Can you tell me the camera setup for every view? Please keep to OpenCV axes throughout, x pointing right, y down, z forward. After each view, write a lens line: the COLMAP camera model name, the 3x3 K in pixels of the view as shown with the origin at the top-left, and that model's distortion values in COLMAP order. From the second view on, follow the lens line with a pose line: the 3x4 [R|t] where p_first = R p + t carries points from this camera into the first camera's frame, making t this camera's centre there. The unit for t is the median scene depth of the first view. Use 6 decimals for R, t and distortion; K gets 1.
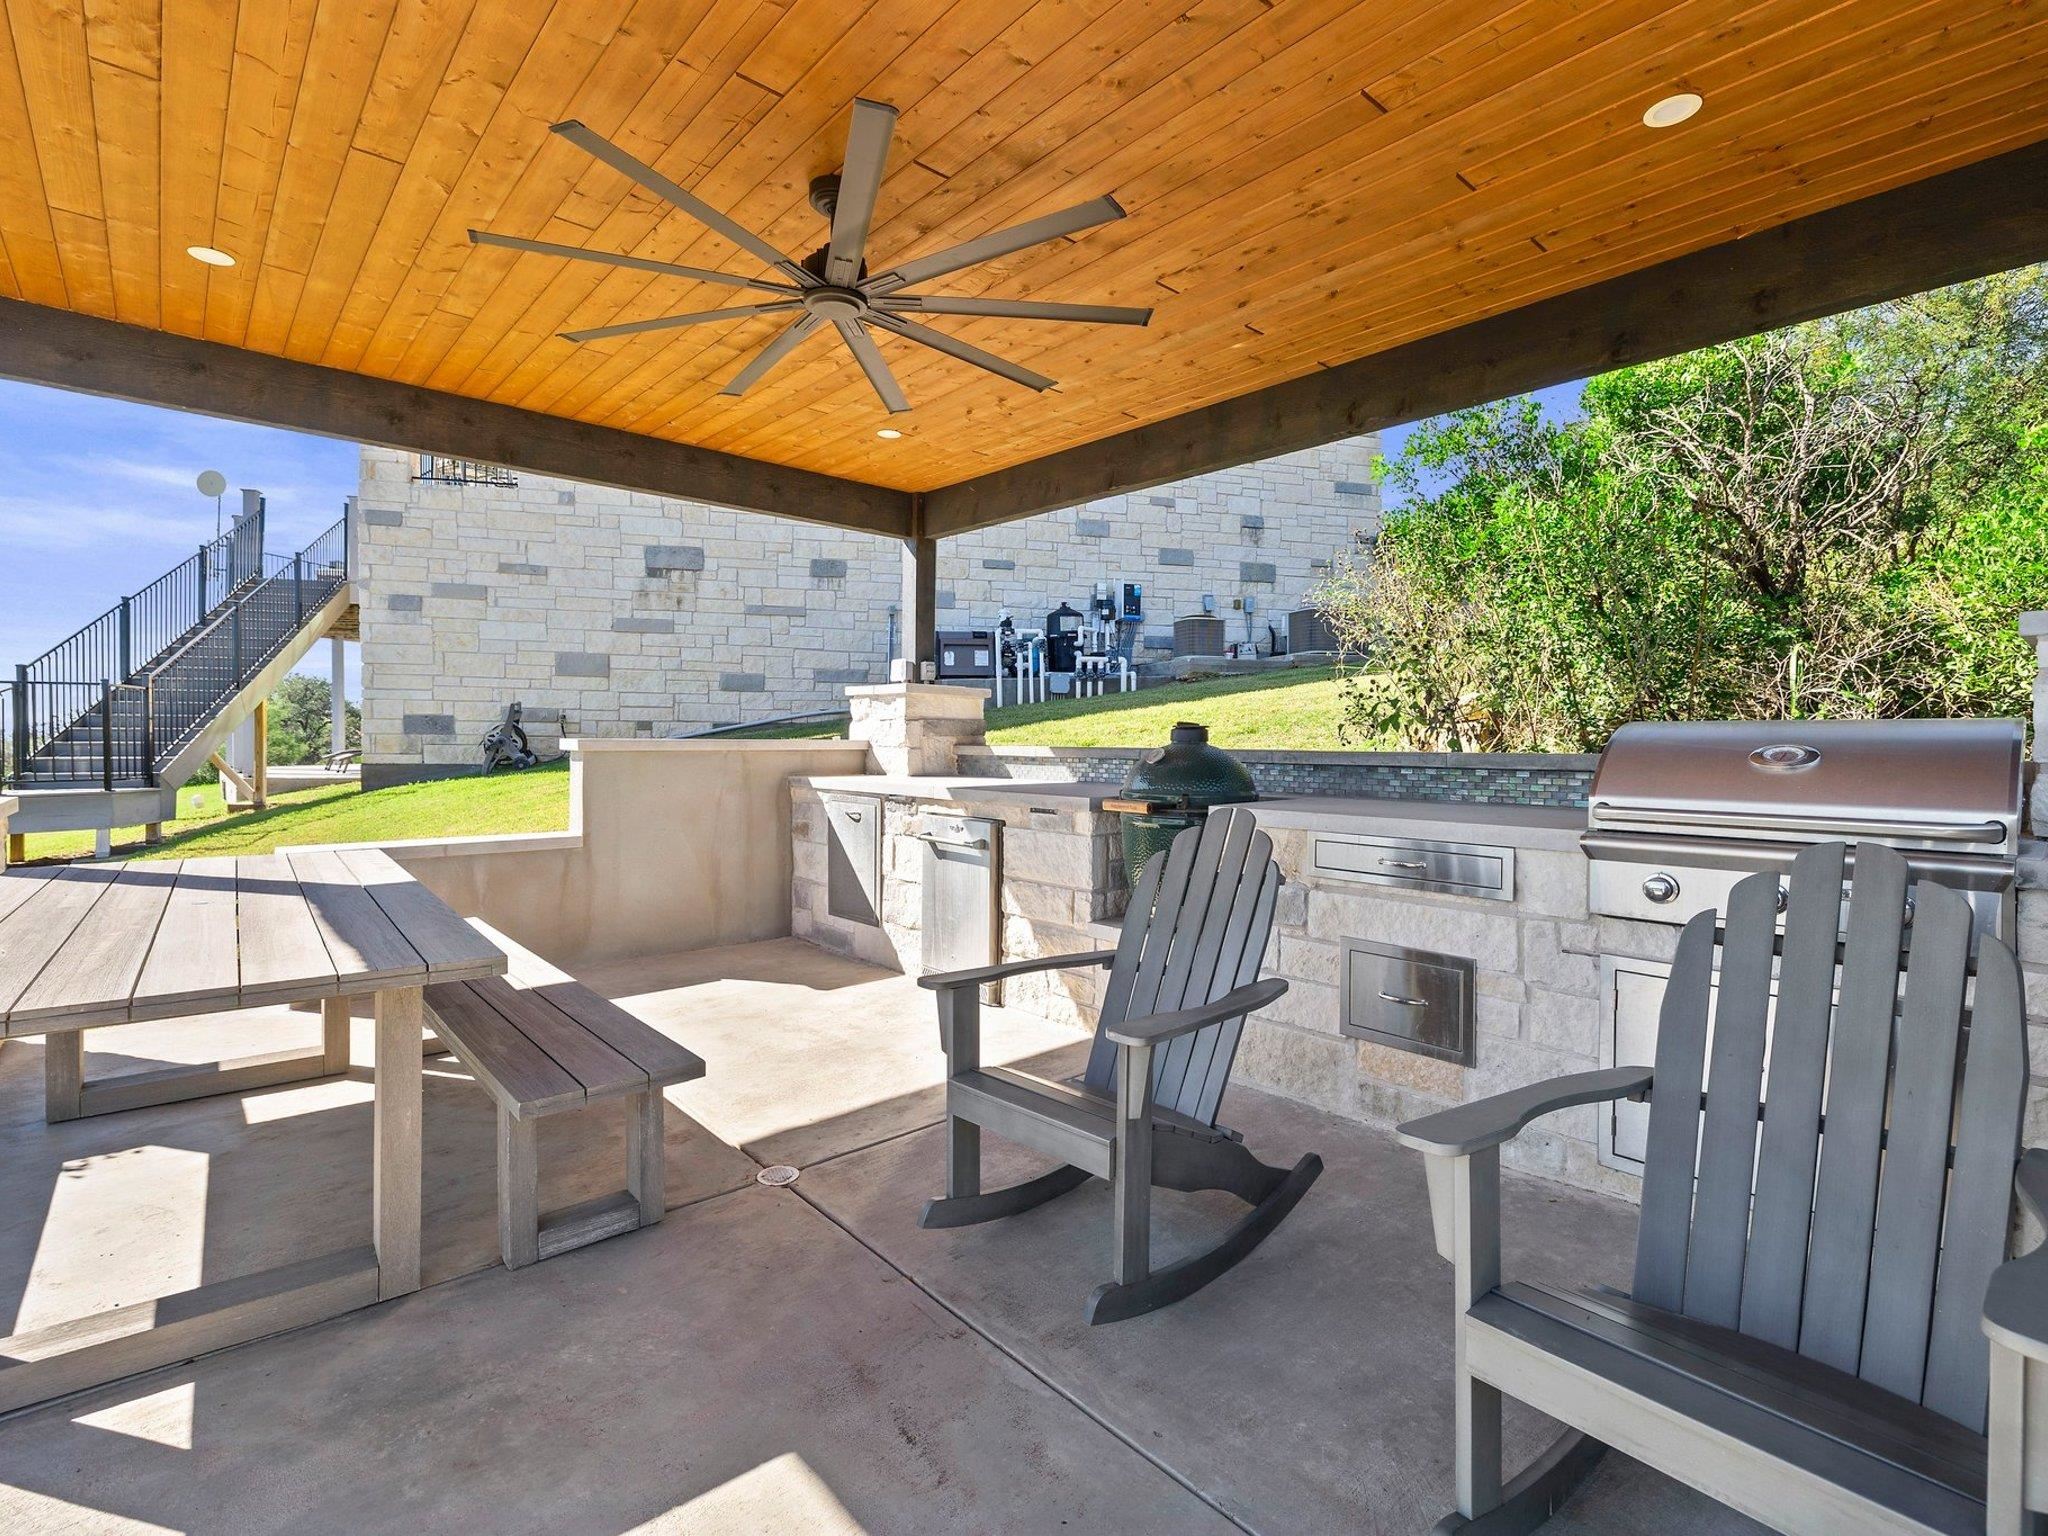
lens RADIAL K [[983.5, 0, 996.5], [0, 983.5, 765.9], [0, 0, 1]] dist [-0.001595, -0.000009]
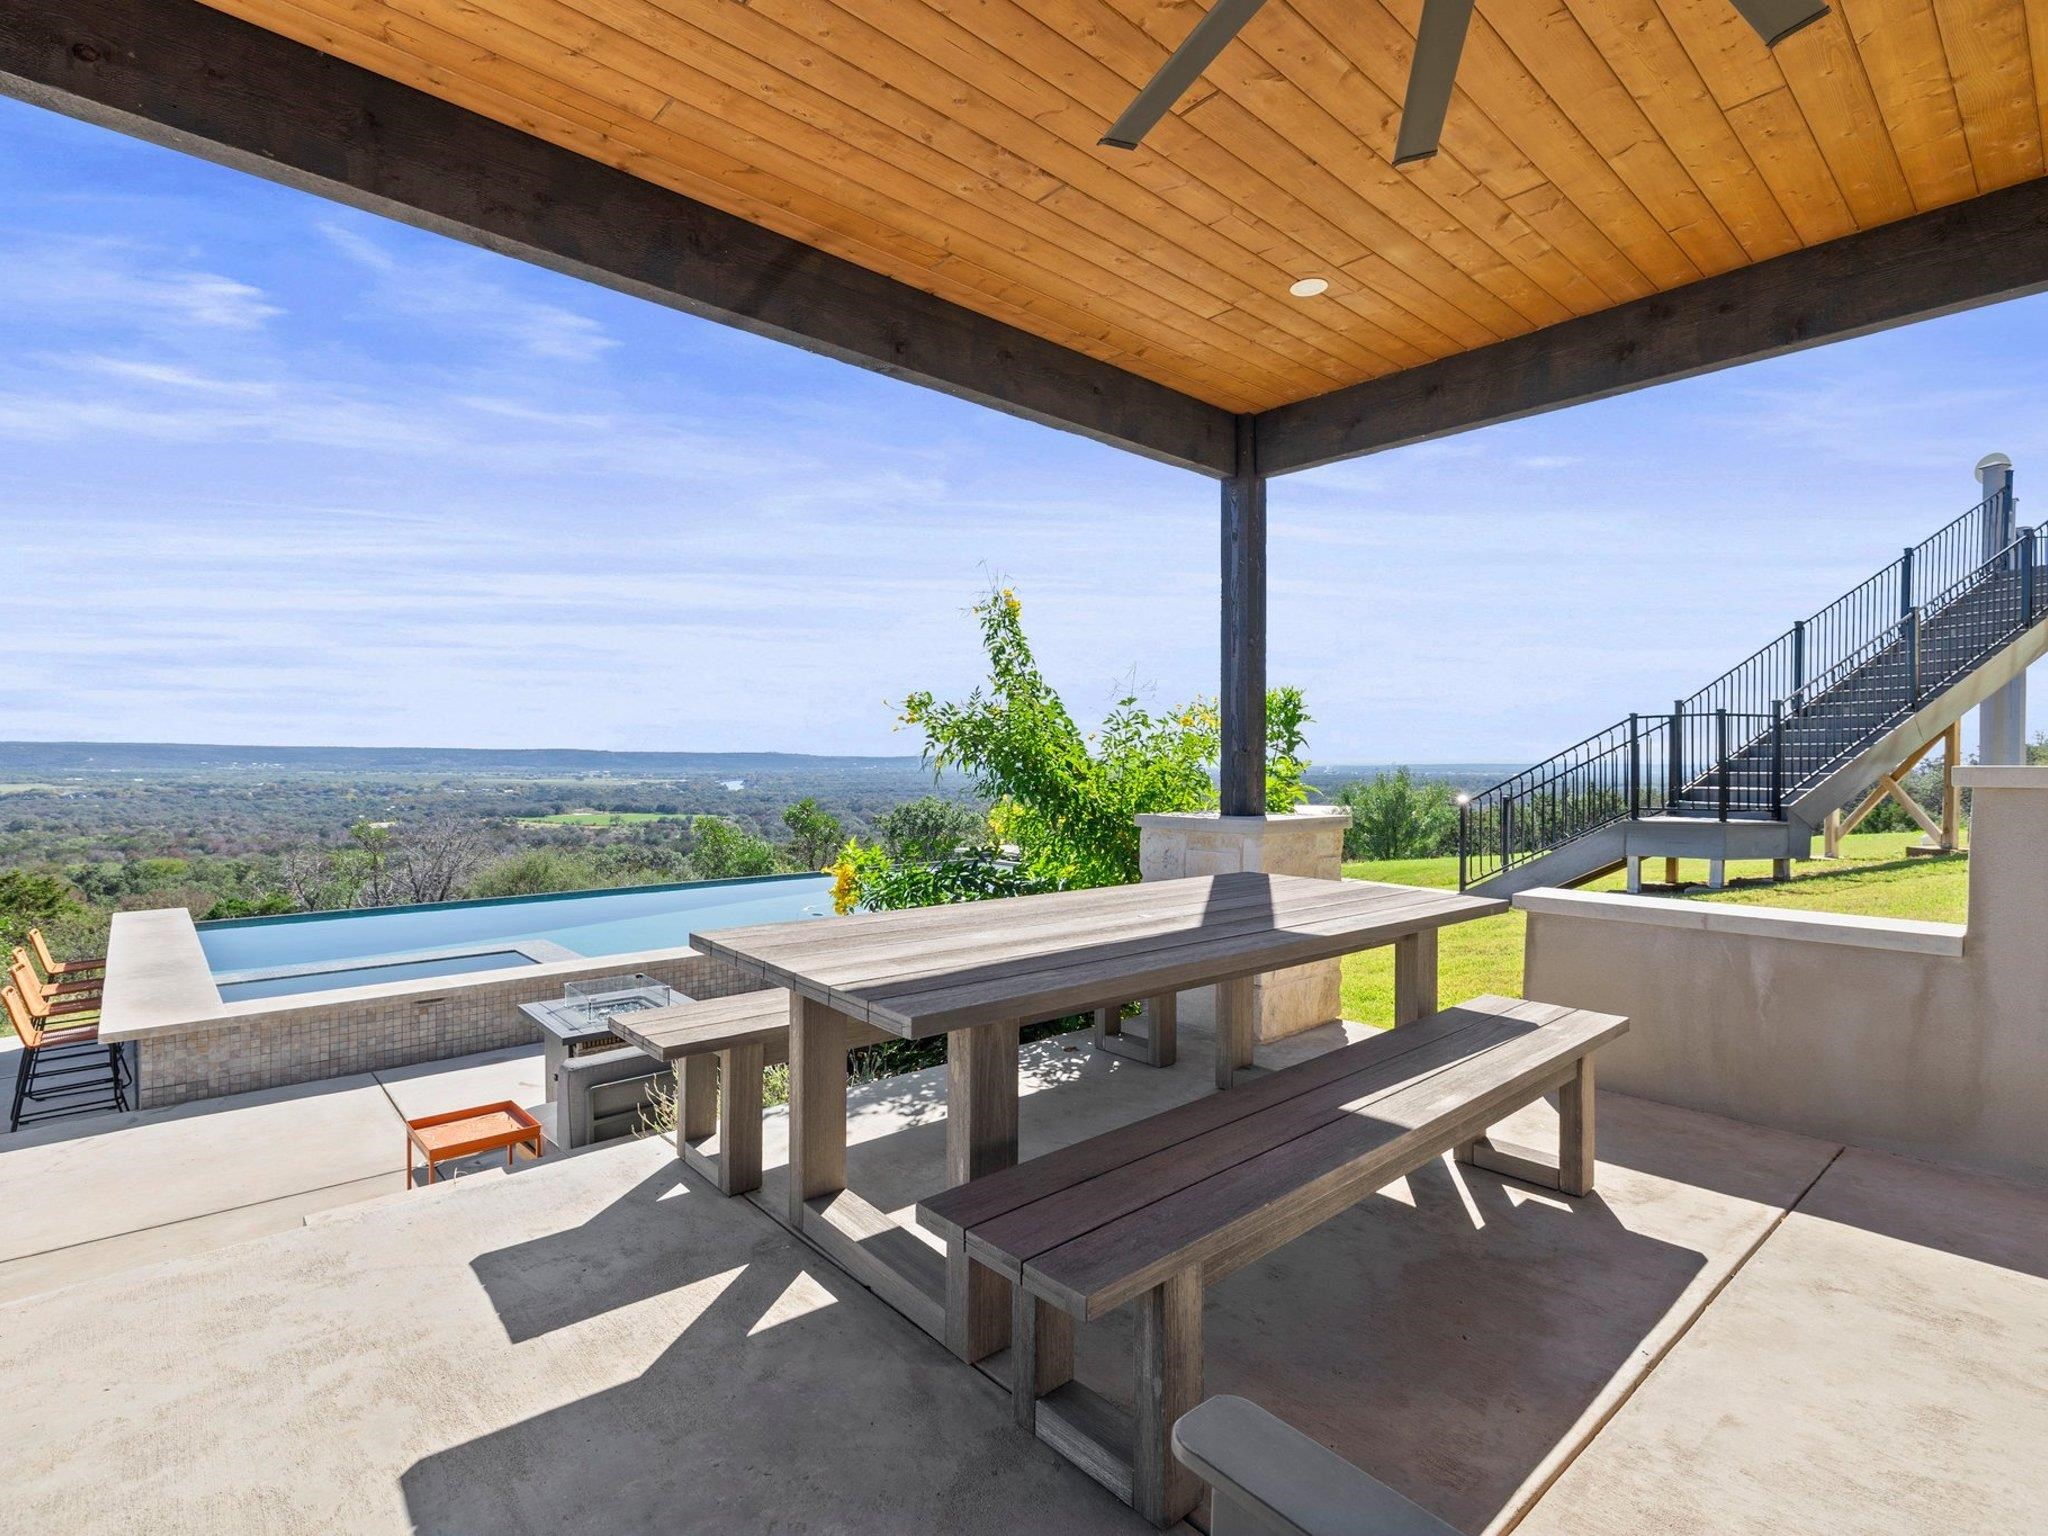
lens RADIAL K [[983.5, 0, 996.5], [0, 983.5, 765.9], [0, 0, 1]] dist [-0.001595, -0.000009]
pose [[-0.001103, -0.001733, -0.999998, 0.082590], [-0.032754, 0.999462, -0.001696, -0.004483], [0.999463, 0.032753, -0.001160, 0.262600]]
